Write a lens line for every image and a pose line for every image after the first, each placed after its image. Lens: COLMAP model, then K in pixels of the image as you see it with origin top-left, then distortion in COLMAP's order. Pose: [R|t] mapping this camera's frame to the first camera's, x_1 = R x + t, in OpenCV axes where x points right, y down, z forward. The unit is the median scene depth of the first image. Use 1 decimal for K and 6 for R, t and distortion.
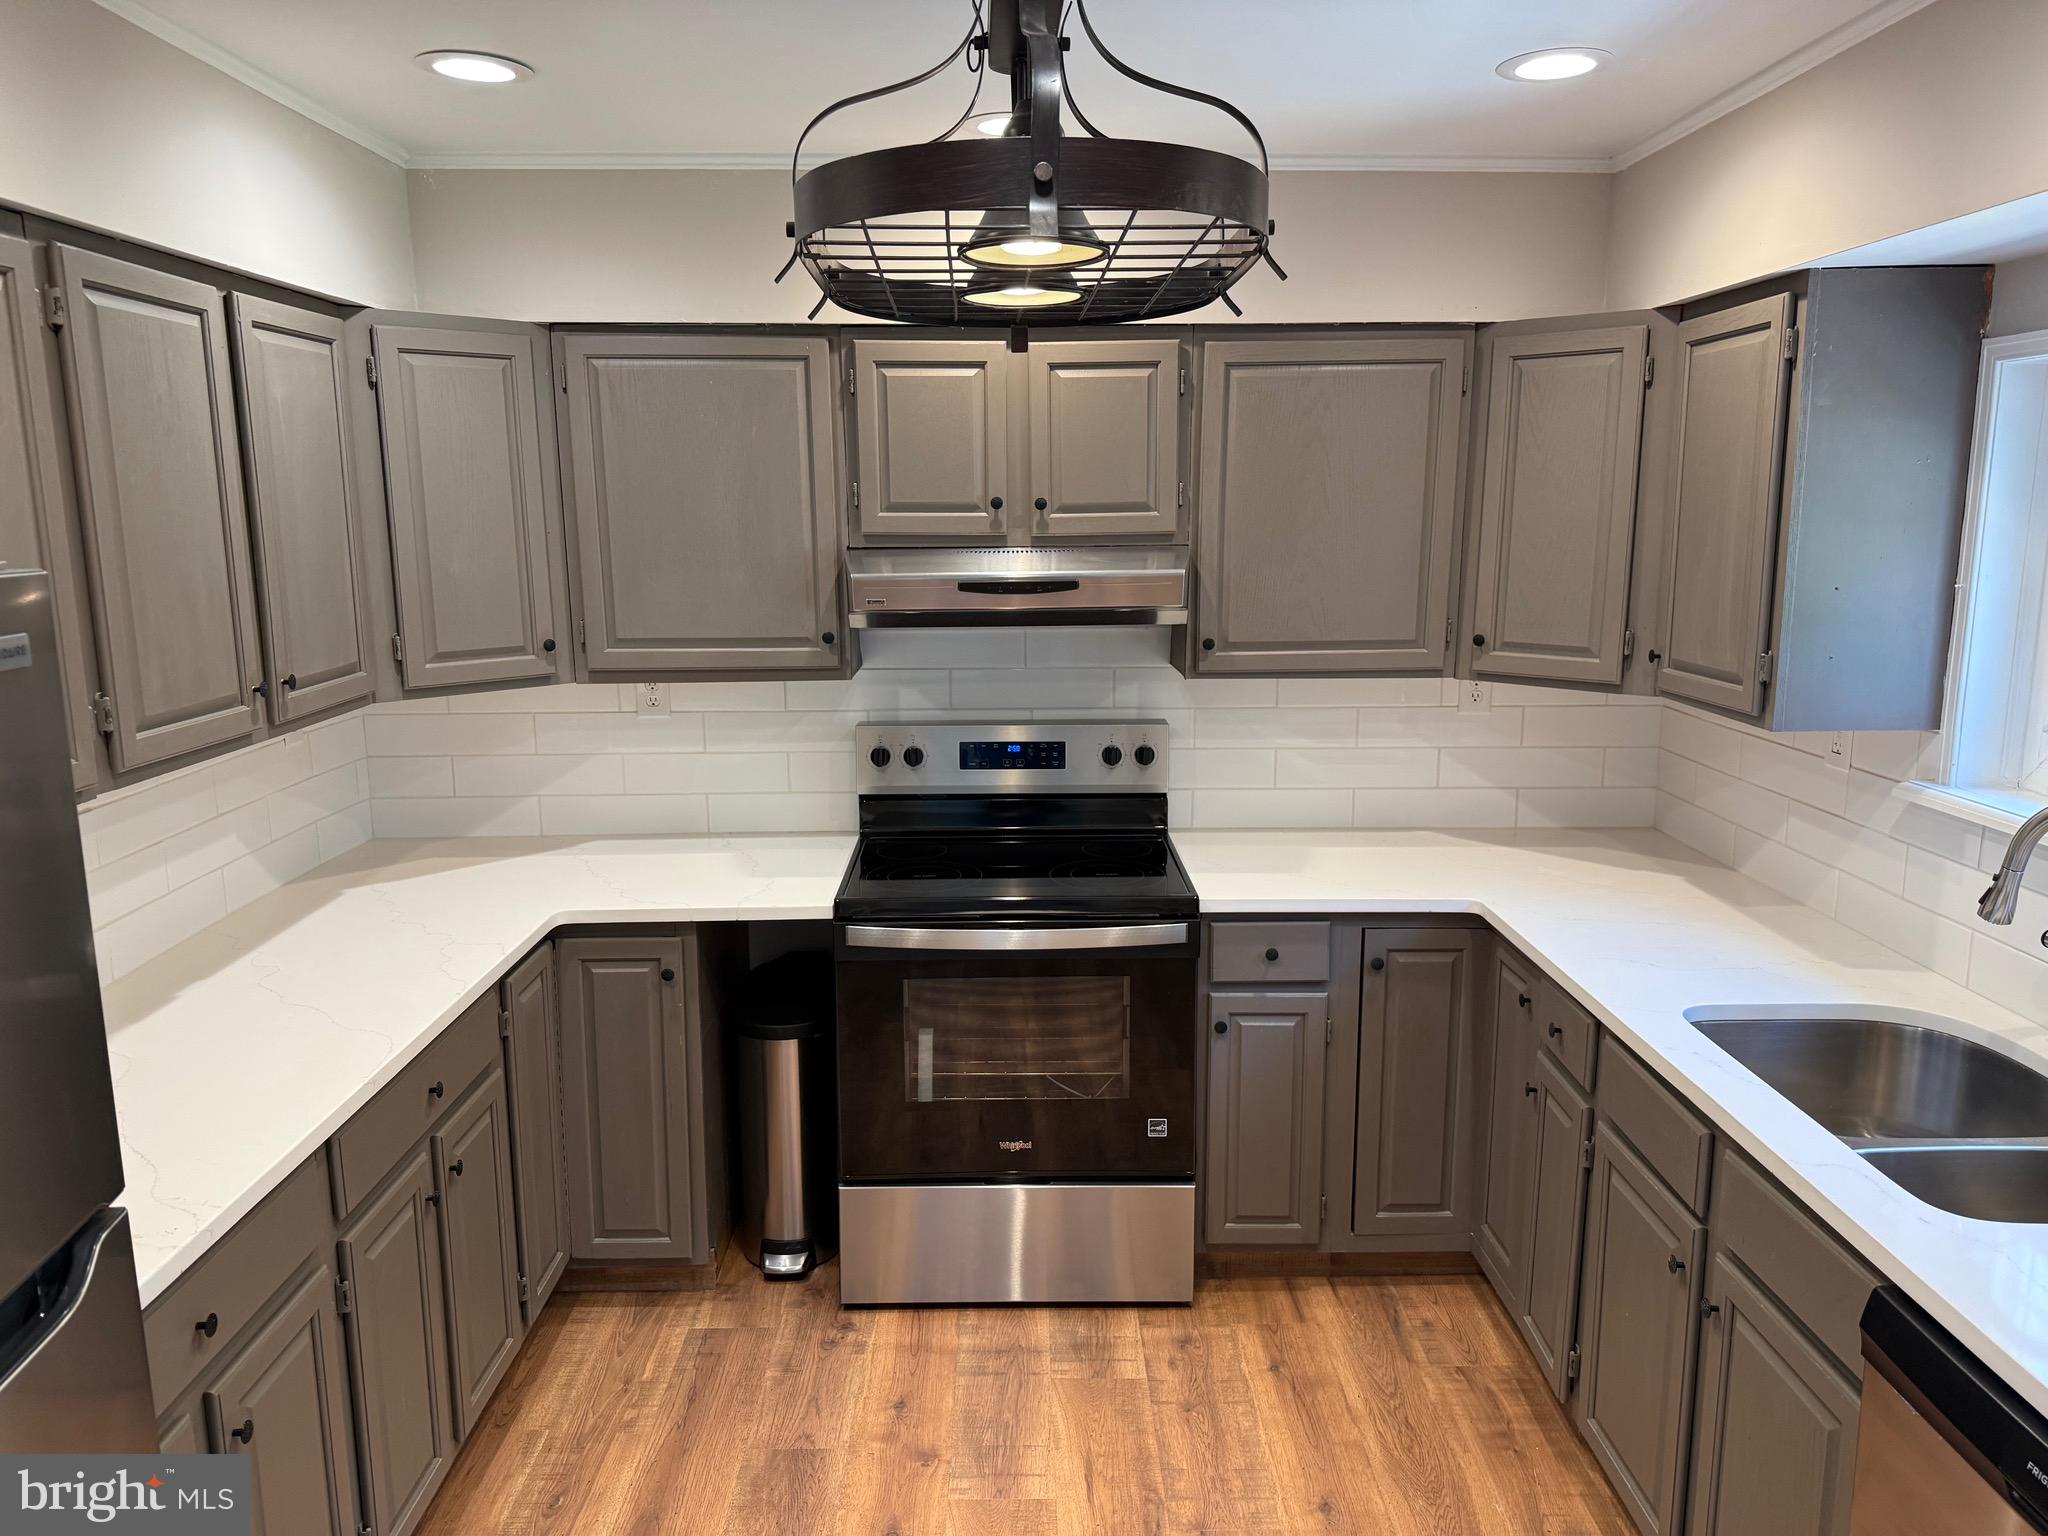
lens RADIAL K [[1446.7, 0, 1018.6], [0, 1446.7, 758.0], [0, 0, 1]] dist [0.066885, -0.093561]
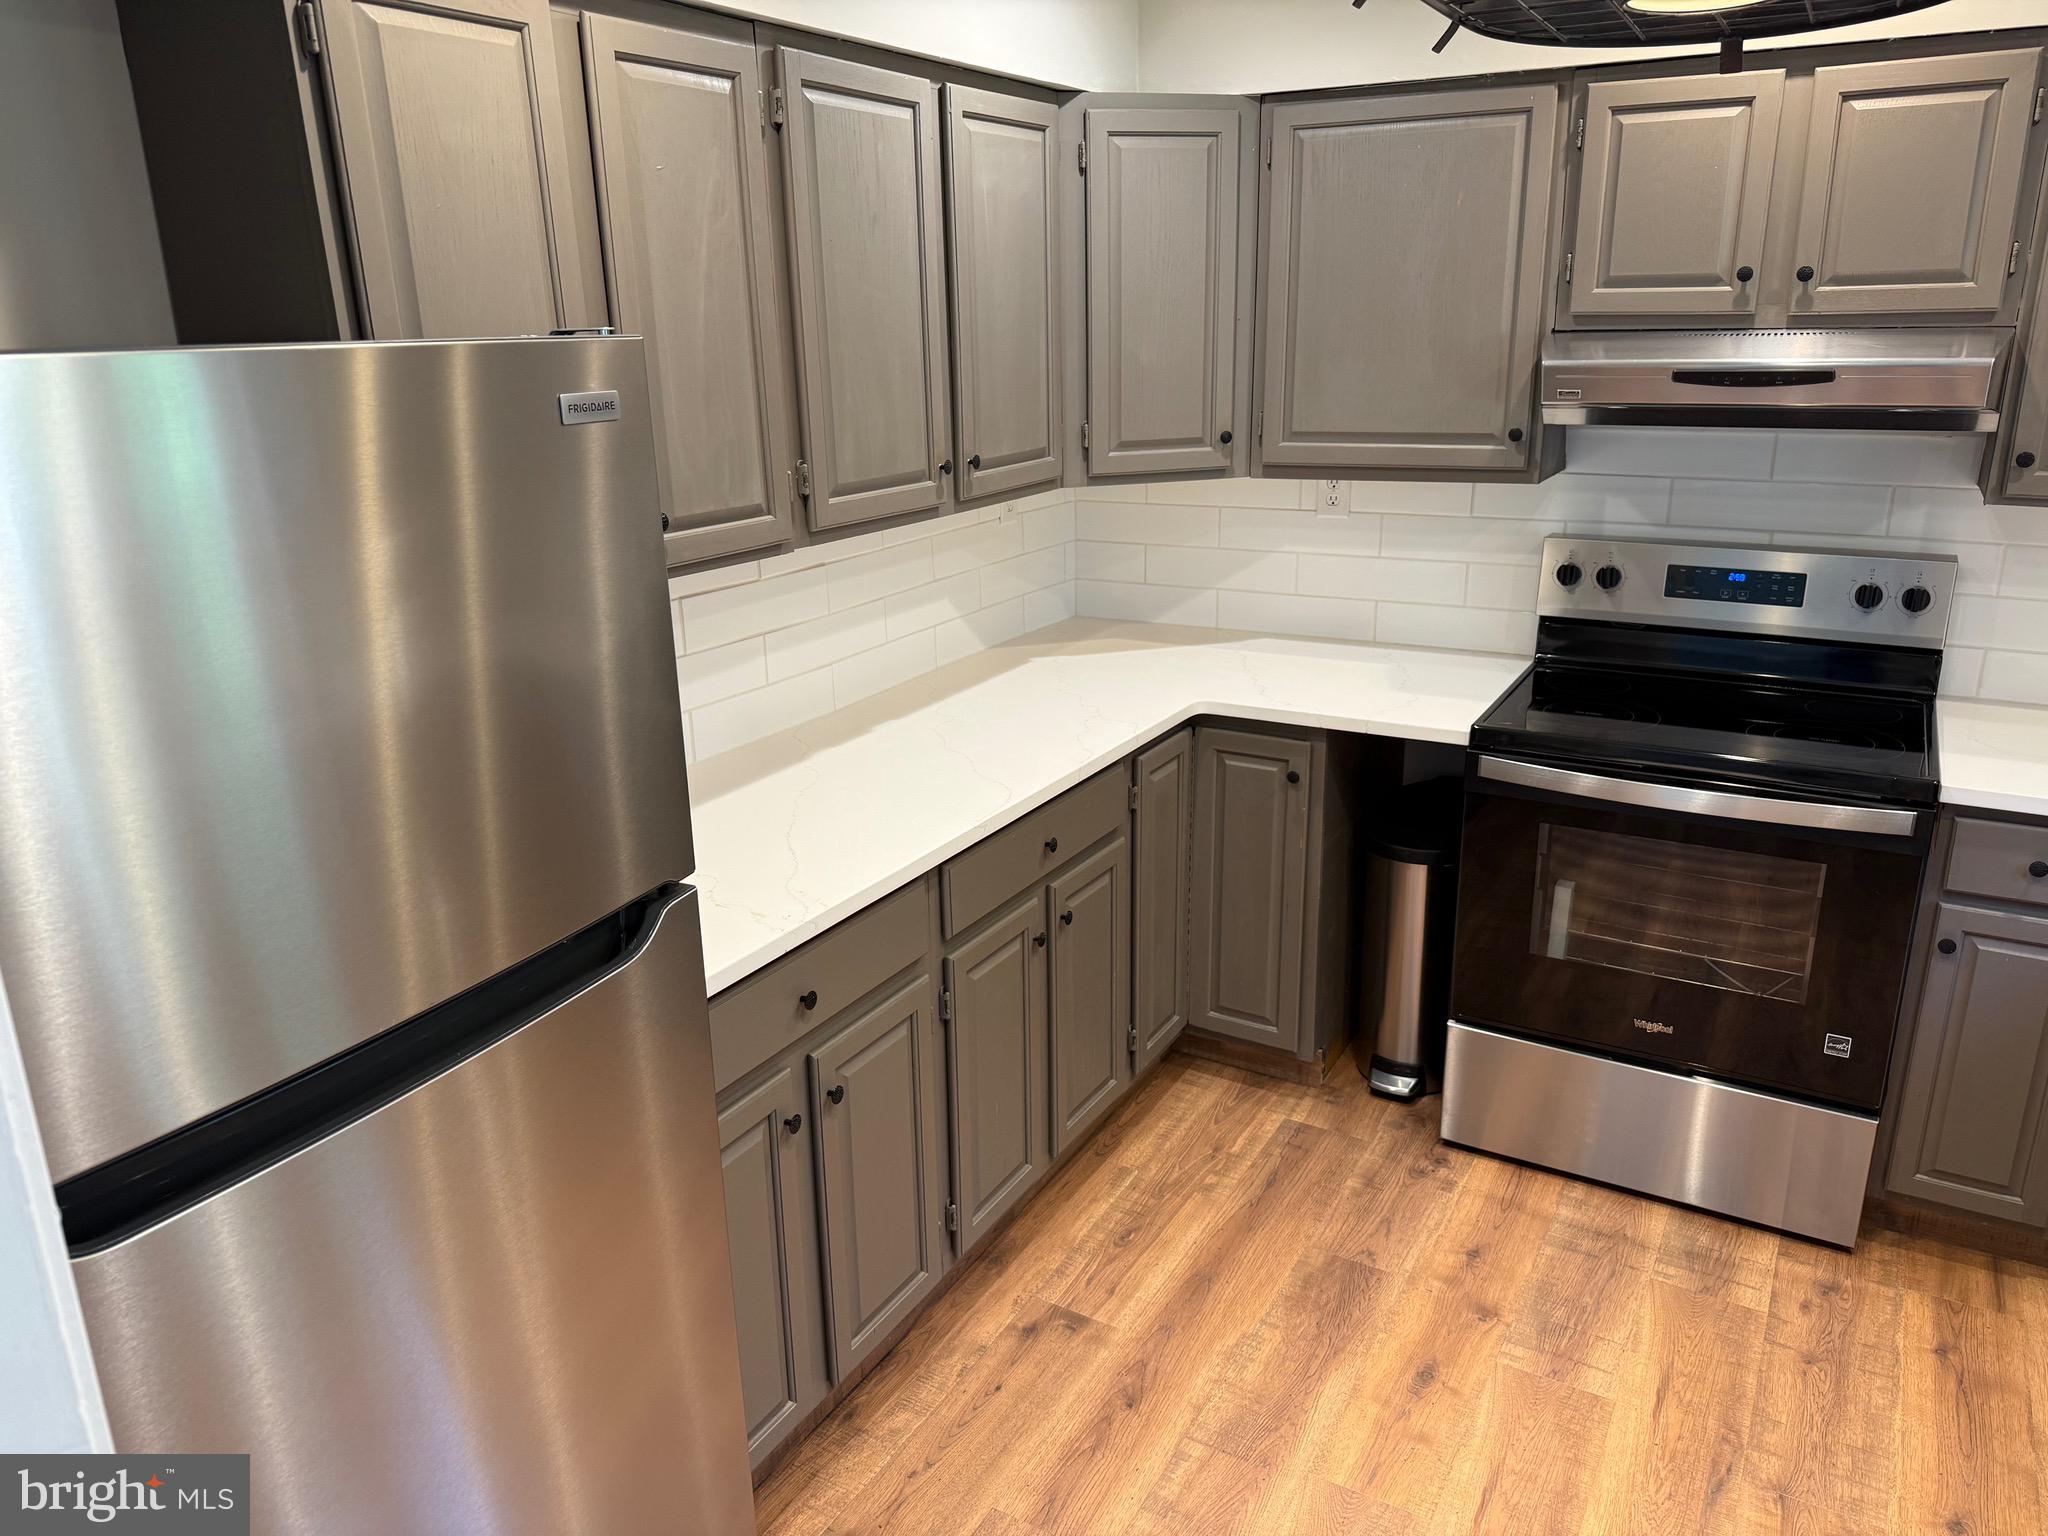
lens RADIAL K [[1446.7, 0, 1021.7], [0, 1446.7, 761.4], [0, 0, 1]] dist [0.066885, -0.093561]
pose [[0.857136, 0.143087, -0.494817, 0.087926], [-0.076854, 0.985415, 0.151825, 0.002084], [0.509324, -0.092106, 0.855632, 0.055998]]
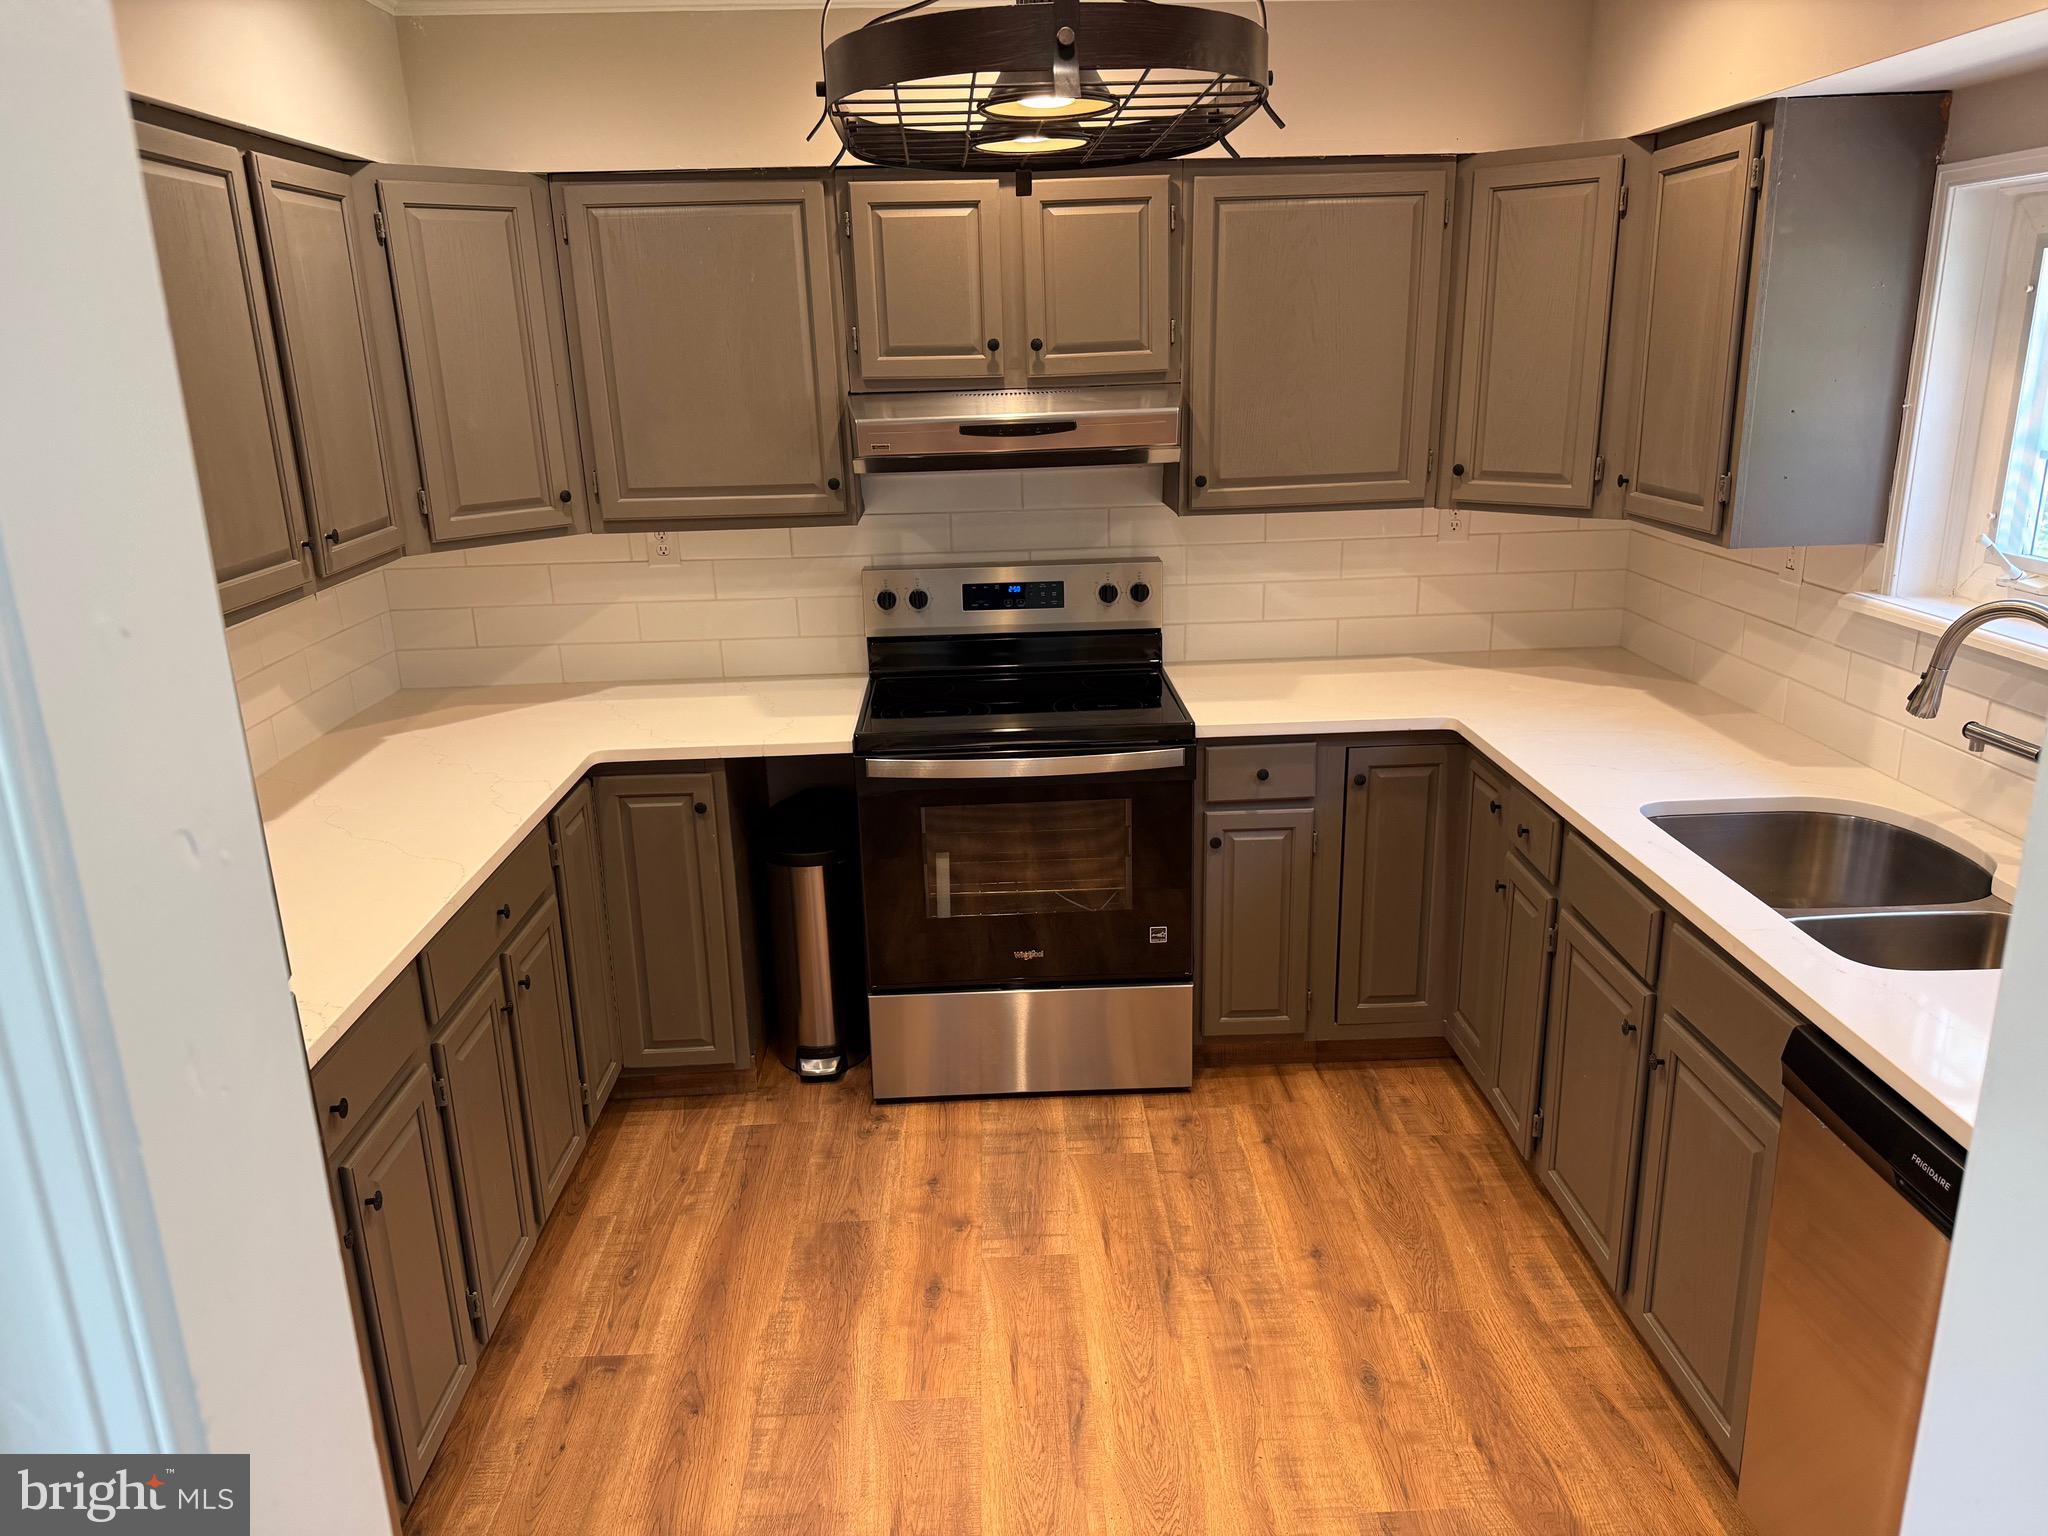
lens RADIAL K [[1446.7, 0, 1024.1], [0, 1446.7, 771.8], [0, 0, 1]] dist [0.066885, -0.093561]
pose [[0.999462, -0.027847, 0.017349, -0.021134], [0.025699, 0.993185, 0.113681, 0.007829], [-0.020396, -0.113174, 0.993366, -0.062667]]
